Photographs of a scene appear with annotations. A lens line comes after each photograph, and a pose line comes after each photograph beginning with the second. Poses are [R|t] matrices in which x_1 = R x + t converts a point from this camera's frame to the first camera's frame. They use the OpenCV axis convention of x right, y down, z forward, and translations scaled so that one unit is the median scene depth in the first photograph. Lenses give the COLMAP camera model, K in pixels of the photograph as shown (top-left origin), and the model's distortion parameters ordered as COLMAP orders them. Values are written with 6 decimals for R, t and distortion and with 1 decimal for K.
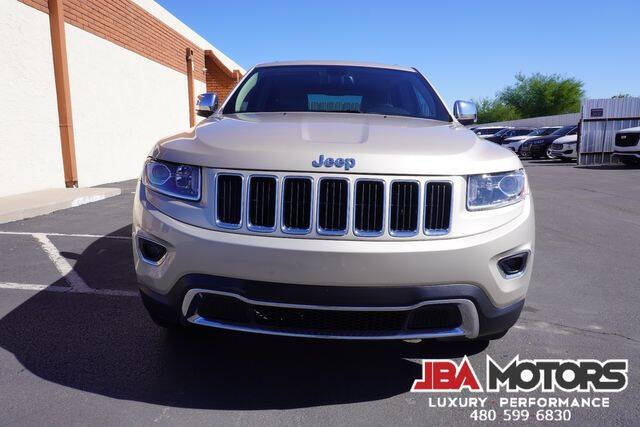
lens RADIAL K [[426.1, 0, 321.0], [0, 426.1, 209.6], [0, 0, 1]] dist [-0.044885, 0.025395]
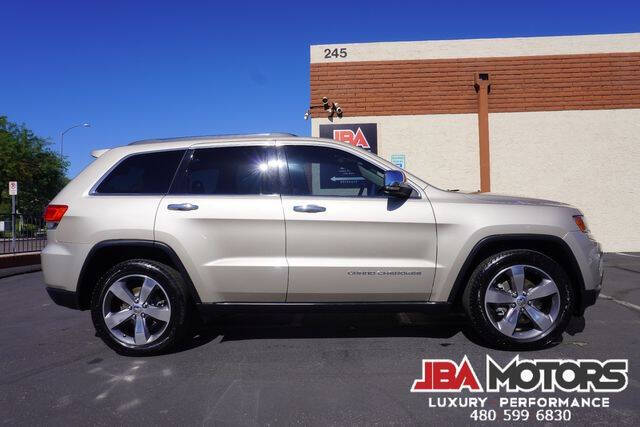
lens RADIAL K [[426.1, 0, 319.9], [0, 426.1, 212.7], [0, 0, 1]] dist [-0.044885, 0.025395]
pose [[-0.034498, -0.014757, -0.999296, 1.901659], [-0.138267, 0.990346, -0.009851, -0.276494], [0.989794, 0.137829, -0.036206, 1.864722]]
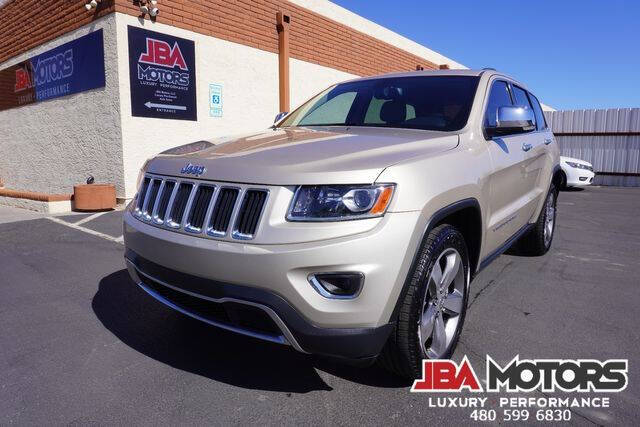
lens RADIAL K [[426.1, 0, 320.2], [0, 426.1, 210.6], [0, 0, 1]] dist [-0.044885, 0.025395]
pose [[0.812005, 0.073206, -0.579041, 0.692118], [-0.089845, 0.995956, -0.000078, -0.018887], [0.576693, 0.052088, 0.815298, 0.152616]]
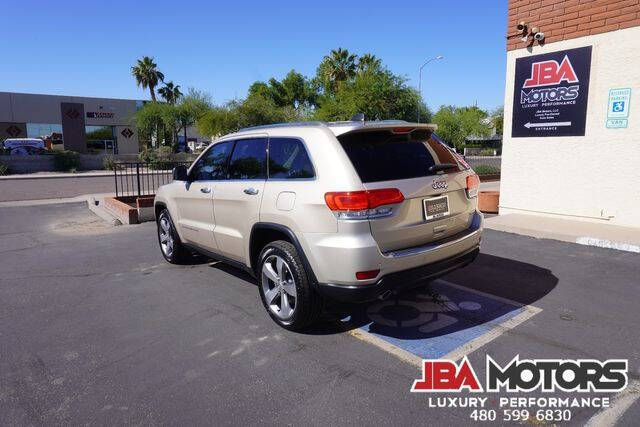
lens RADIAL K [[426.1, 0, 317.8], [0, 426.1, 207.7], [0, 0, 1]] dist [-0.044885, 0.025395]
pose [[-0.781868, 0.099539, -0.615446, 1.236709], [-0.083147, 0.961705, 0.261172, -0.741249], [0.617874, 0.255374, -0.743650, 3.345295]]
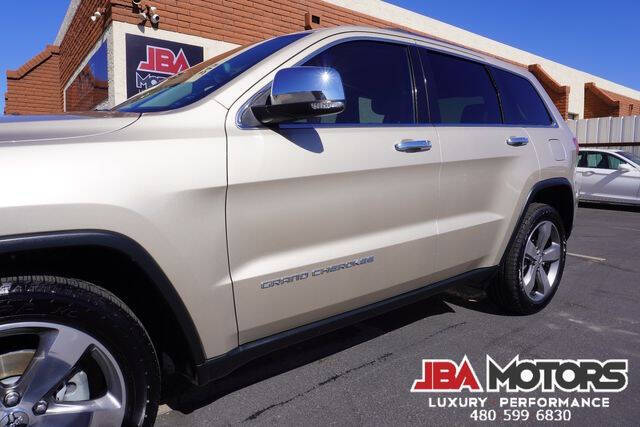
lens RADIAL K [[426.1, 0, 321.5], [0, 426.1, 210.6], [0, 0, 1]] dist [-0.044885, 0.025395]
pose [[0.634669, 0.075927, -0.769045, 0.960113], [-0.125303, 0.992103, -0.005459, -0.126439], [0.762558, 0.099829, 0.639172, 0.952436]]
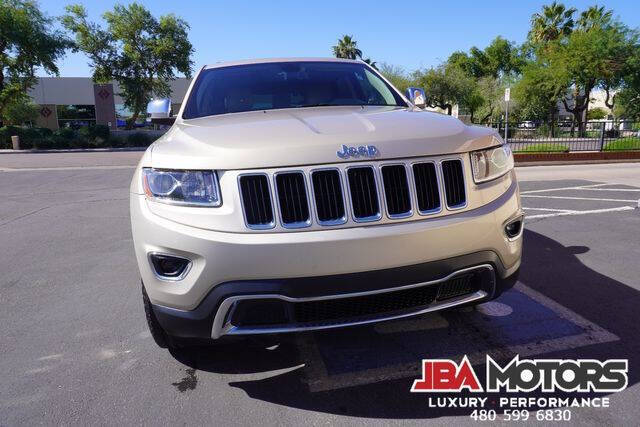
lens RADIAL K [[426.1, 0, 317.7], [0, 426.1, 206.0], [0, 0, 1]] dist [-0.044885, 0.025395]
pose [[-0.979122, 0.058705, -0.194615, 0.414090], [-0.008386, 0.944911, 0.327219, -0.570153], [0.203103, 0.322019, -0.924691, 3.375241]]
